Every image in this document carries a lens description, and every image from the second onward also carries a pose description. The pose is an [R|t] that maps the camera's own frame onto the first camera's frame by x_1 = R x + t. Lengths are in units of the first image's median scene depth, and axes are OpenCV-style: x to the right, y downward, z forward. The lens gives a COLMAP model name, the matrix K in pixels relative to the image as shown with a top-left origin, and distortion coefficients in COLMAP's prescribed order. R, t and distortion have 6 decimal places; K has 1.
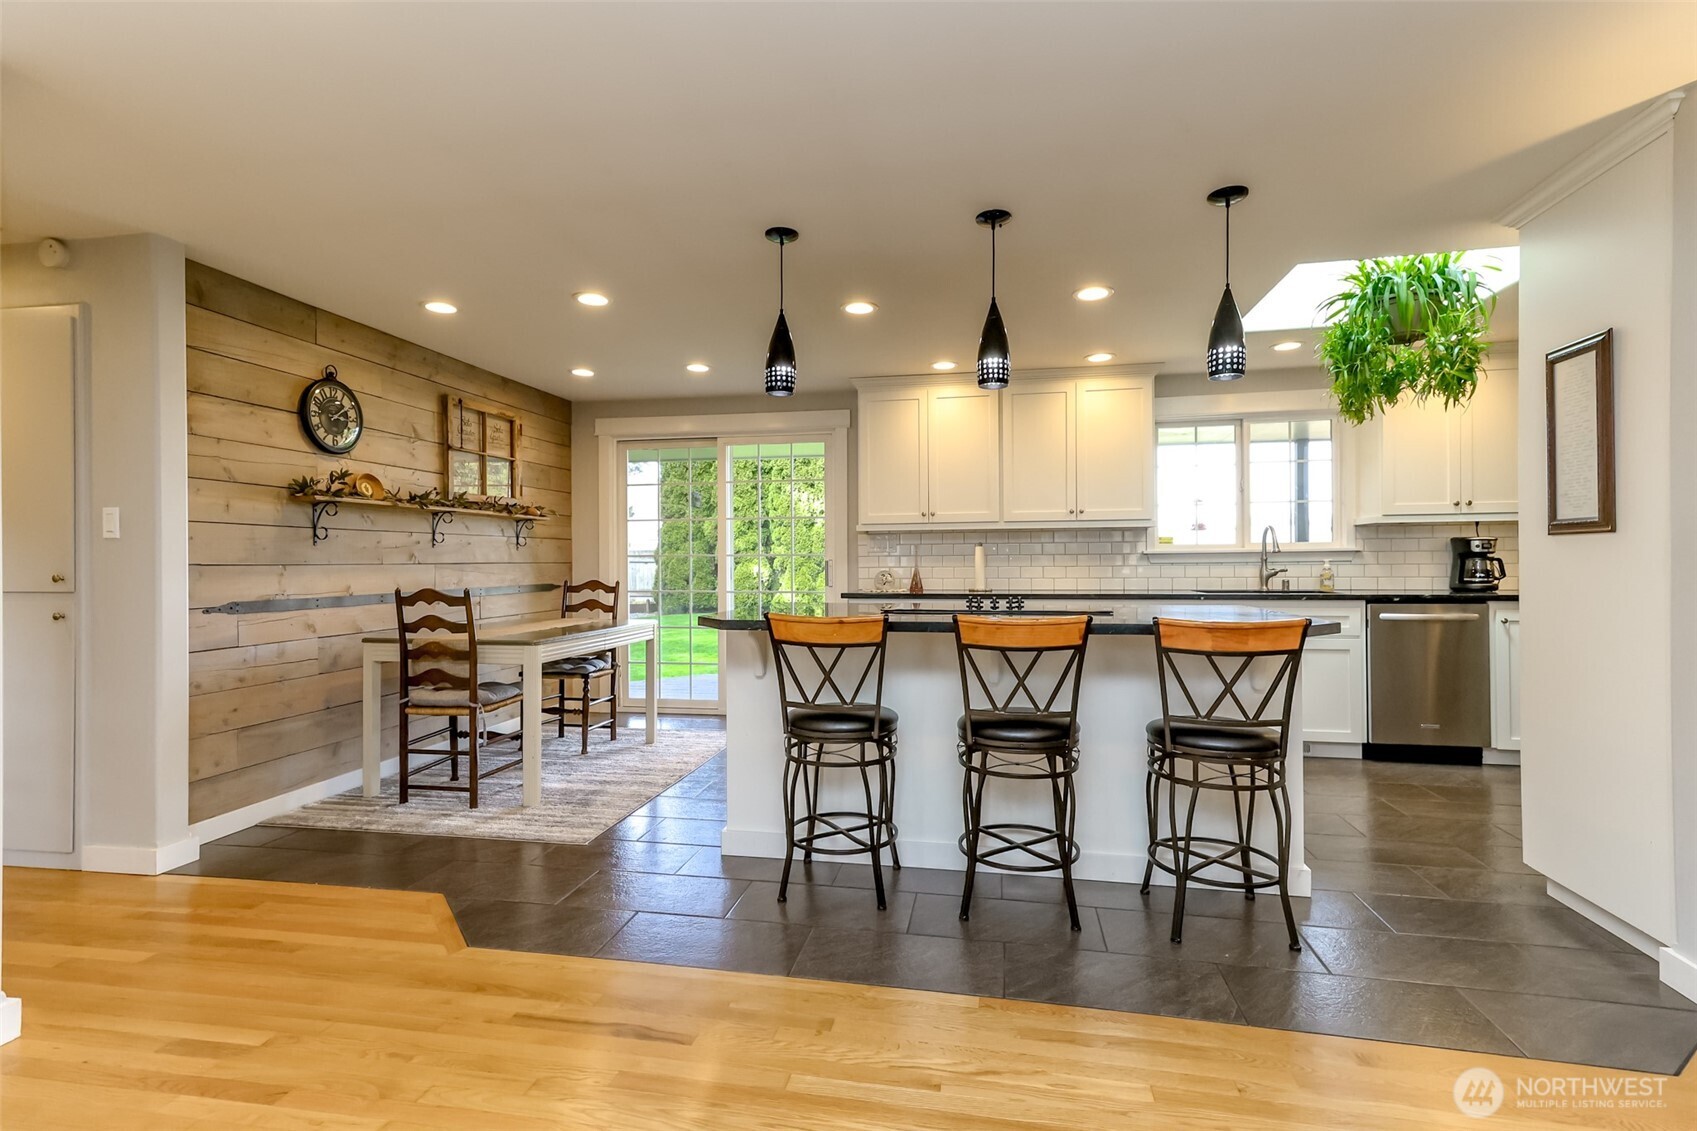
lens RADIAL K [[769.2, 0, 865.0], [0, 769.2, 559.5], [0, 0, 1]] dist [0.011004, -0.000064]
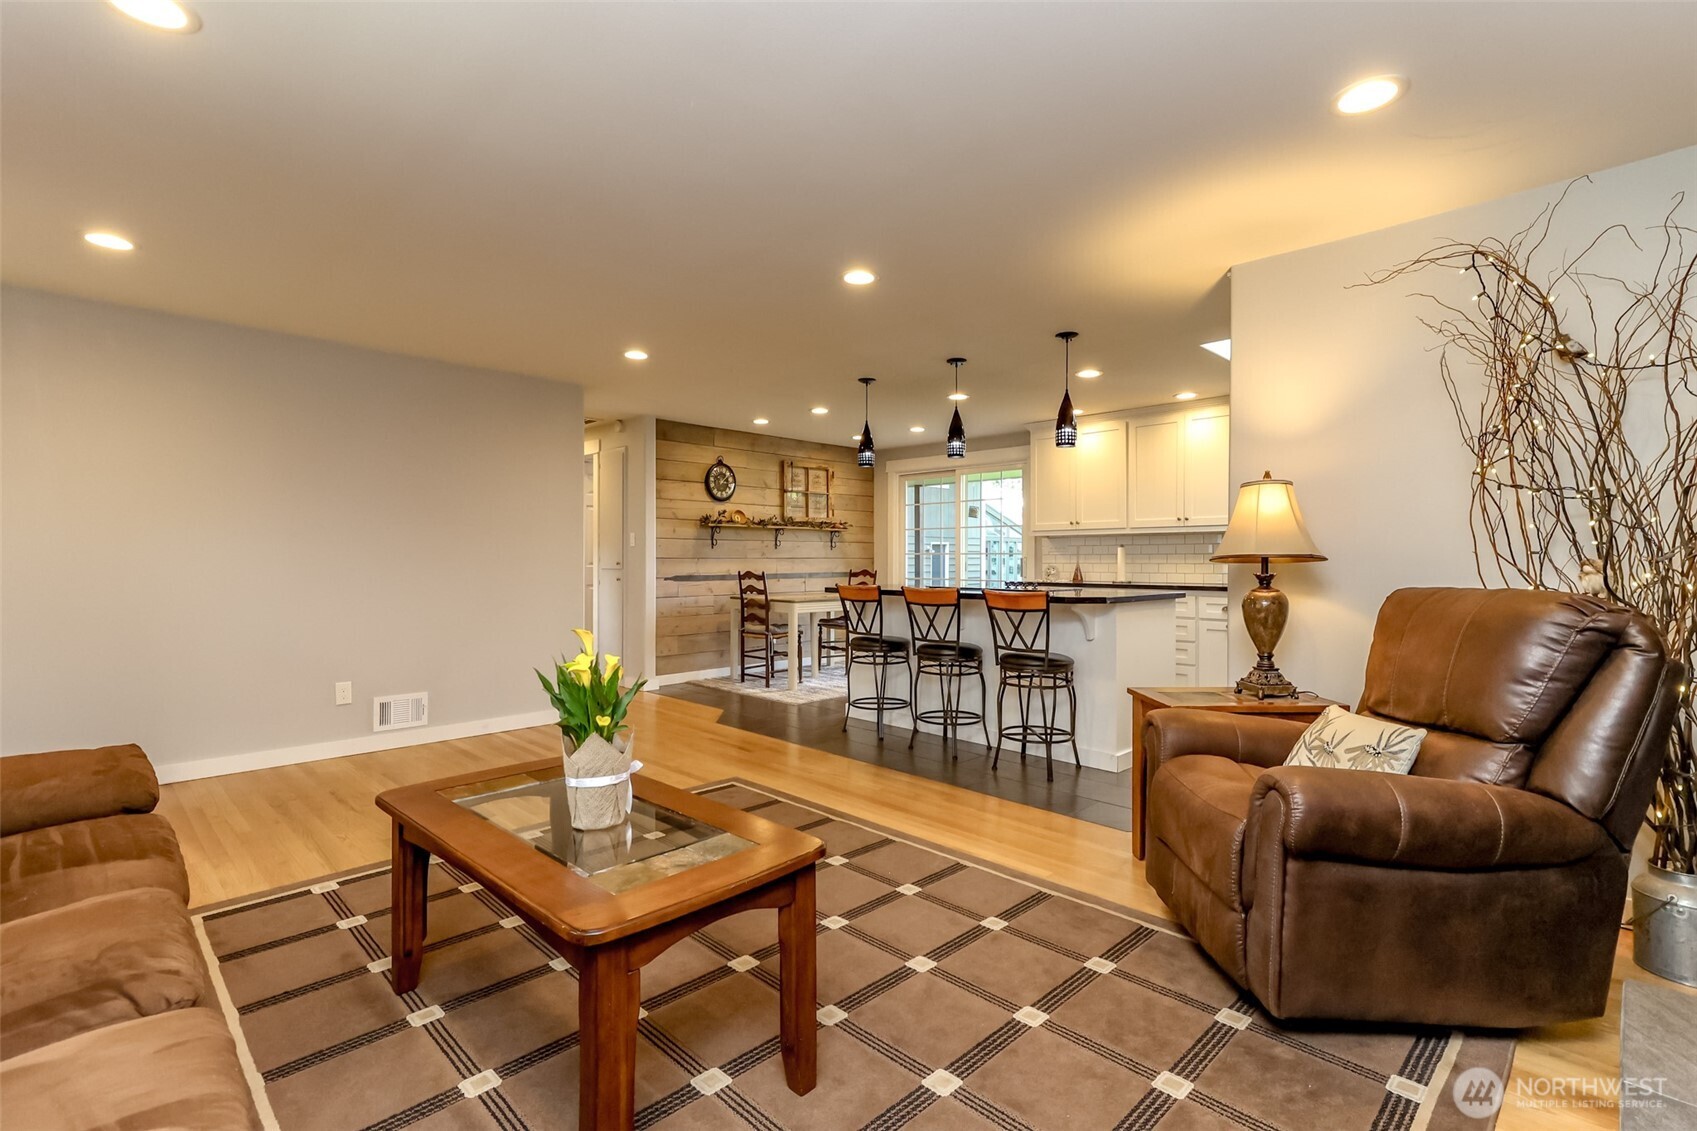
lens RADIAL K [[769.2, 0, 835.6], [0, 769.2, 564.0], [0, 0, 1]] dist [0.011004, -0.000064]
pose [[0.808036, 0.010522, -0.589039, 0.691370], [-0.004163, 0.999918, 0.012151, -0.003986], [0.589118, -0.007366, 0.808013, -0.396440]]
